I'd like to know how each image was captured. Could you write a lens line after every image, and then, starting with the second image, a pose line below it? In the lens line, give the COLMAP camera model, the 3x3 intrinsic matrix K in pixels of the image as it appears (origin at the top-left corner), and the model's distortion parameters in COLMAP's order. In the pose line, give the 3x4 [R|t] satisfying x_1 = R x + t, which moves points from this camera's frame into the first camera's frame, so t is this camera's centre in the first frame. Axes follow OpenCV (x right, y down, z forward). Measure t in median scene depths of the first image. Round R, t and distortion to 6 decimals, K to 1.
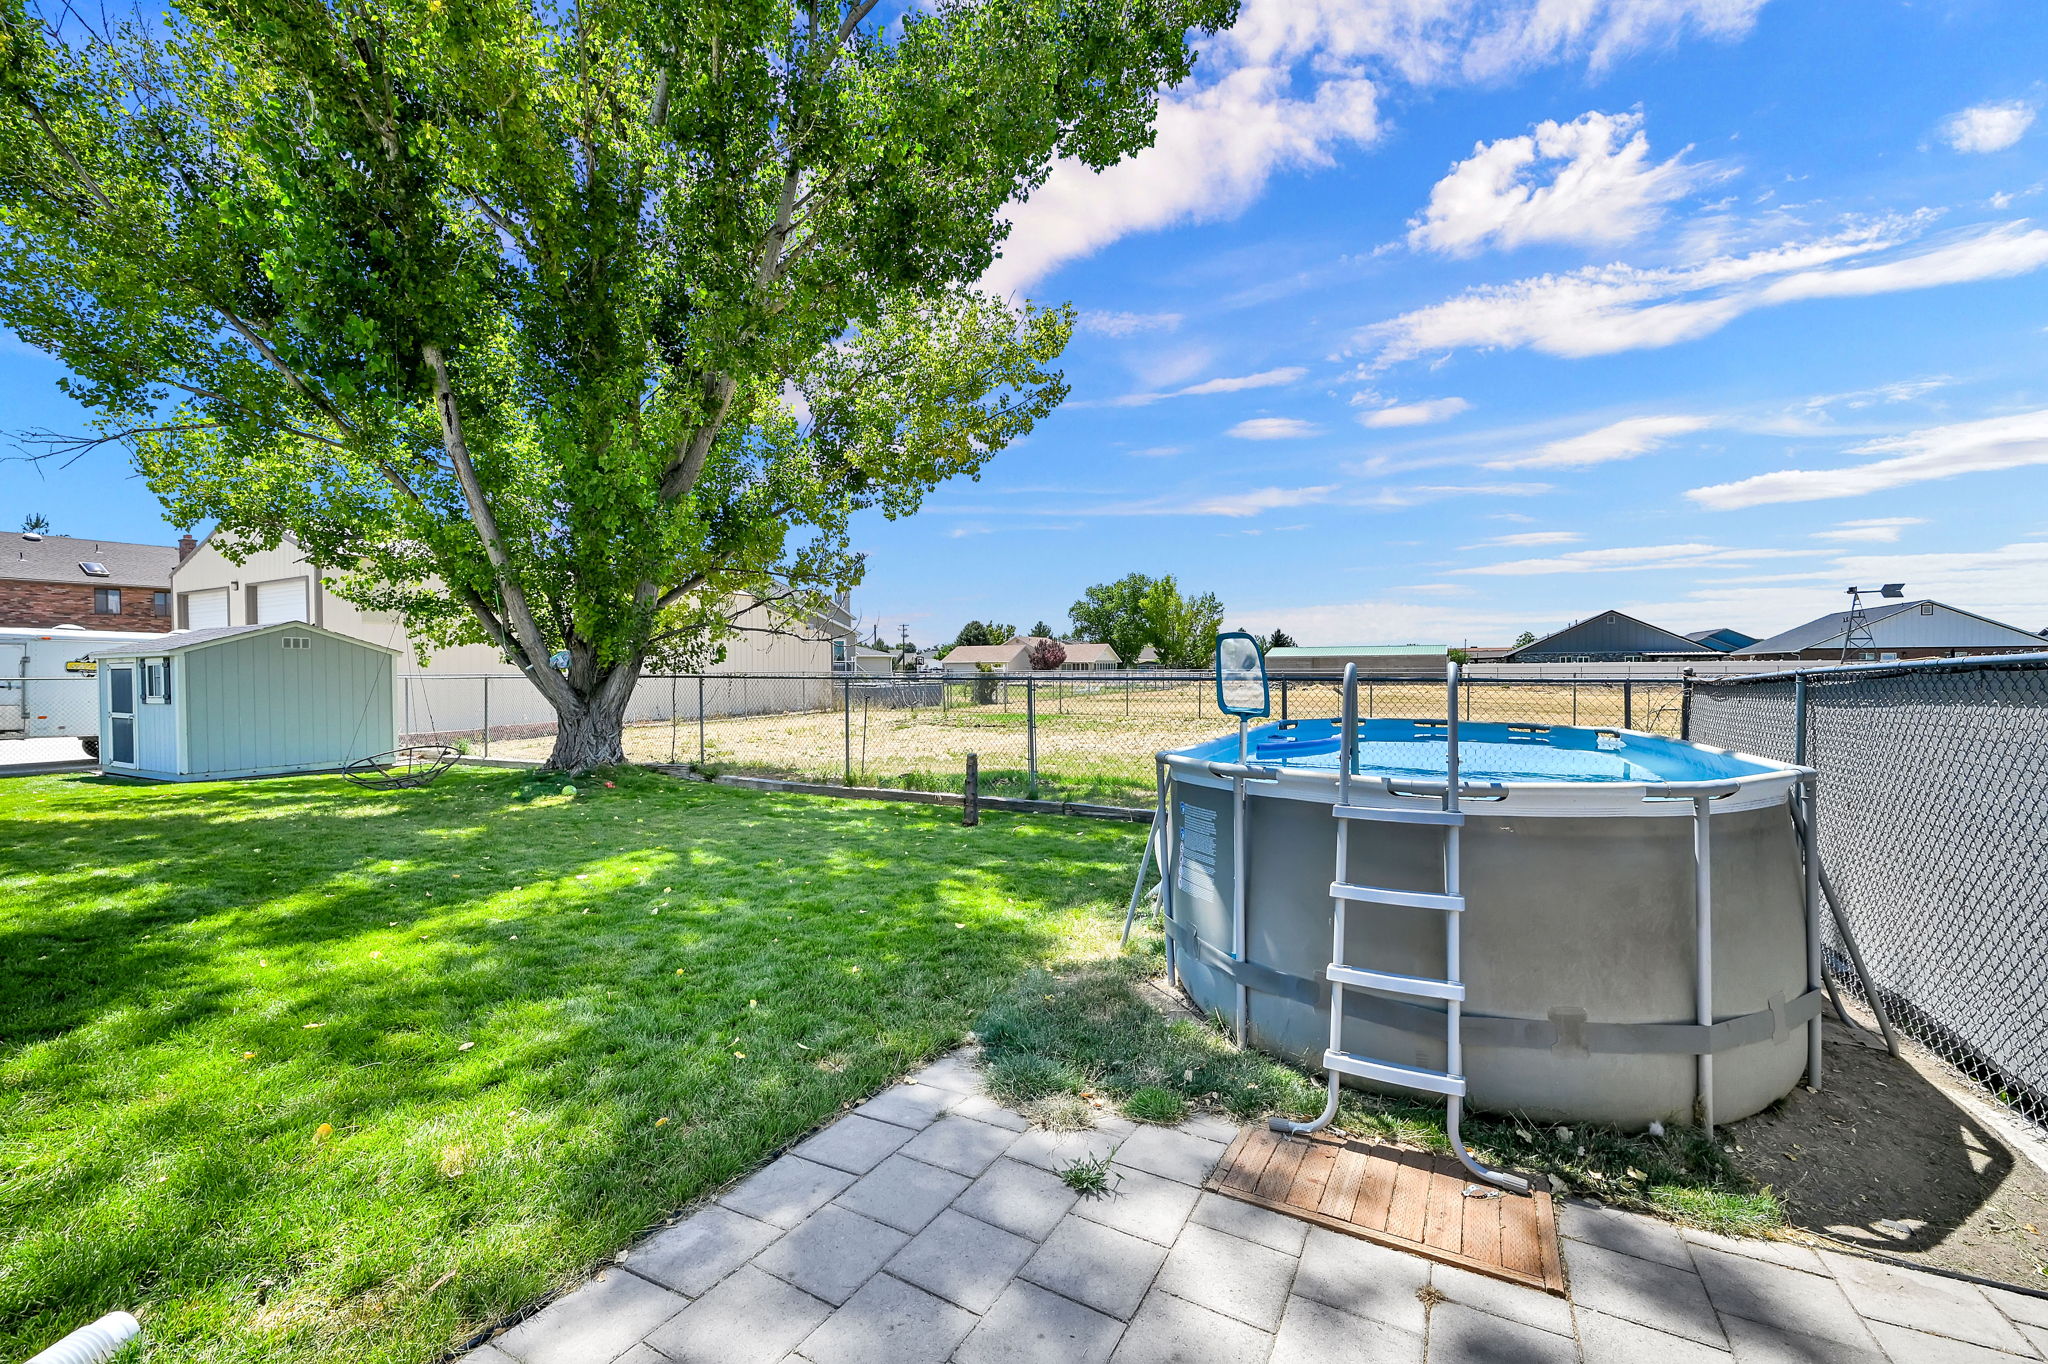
lens RADIAL K [[836.3, 0, 1024.0], [0, 836.3, 682.0], [0, 0, 1]] dist [0.001030, 0.000201]
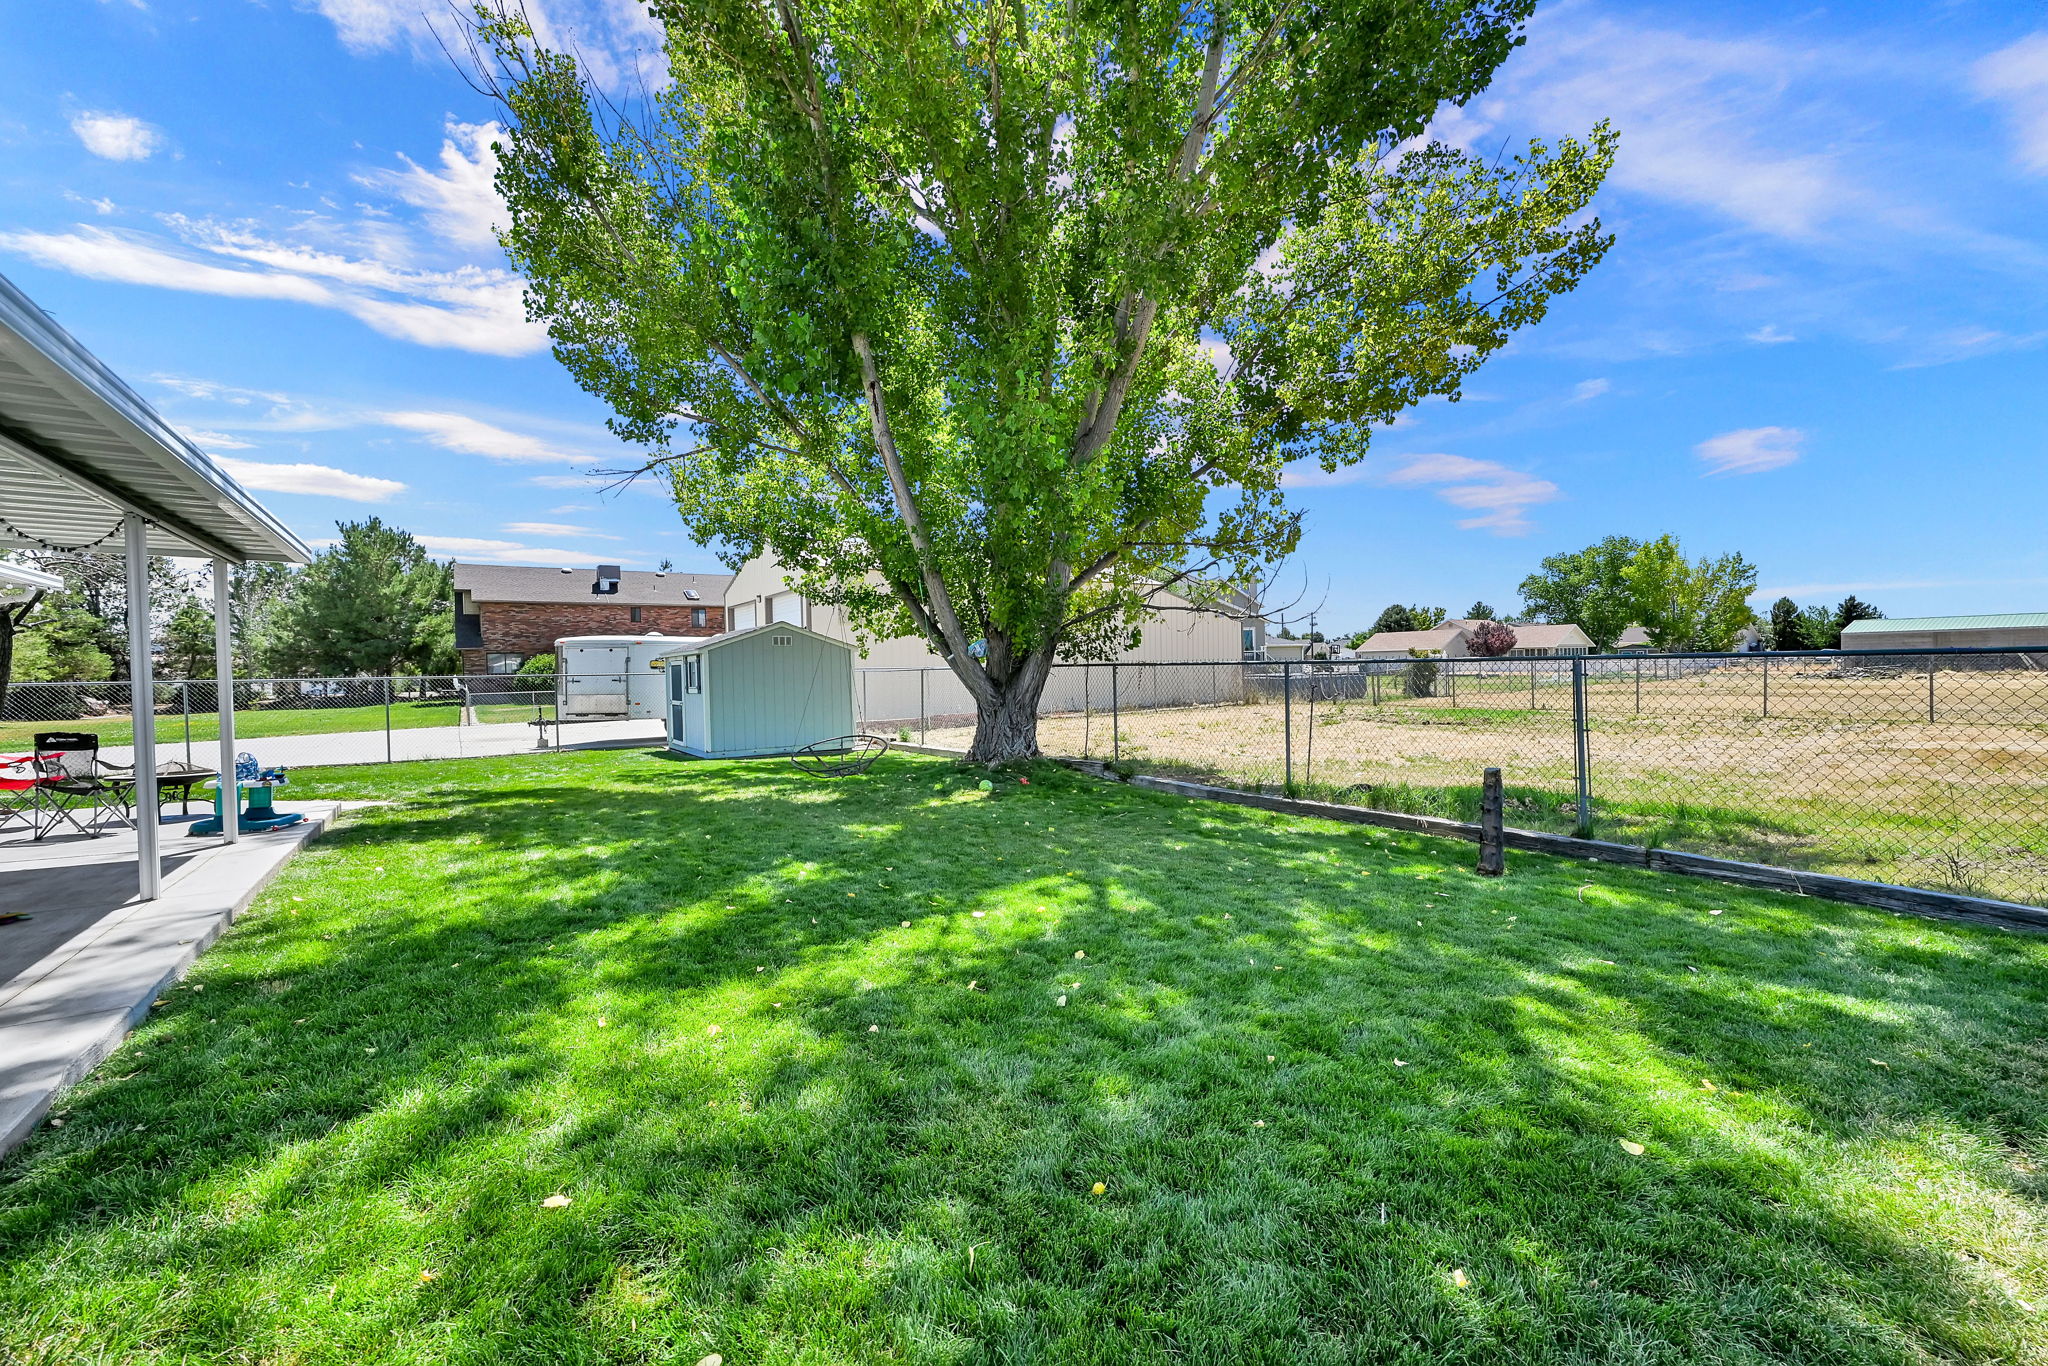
lens RADIAL K [[836.3, 0, 1024.0], [0, 836.3, 683.0], [0, 0, 1]] dist [0.001030, 0.000201]
pose [[0.890766, -0.003471, -0.454448, -0.068469], [0.008202, 0.999931, 0.008440, 0.005411], [0.454388, -0.011245, 0.890733, 0.164920]]
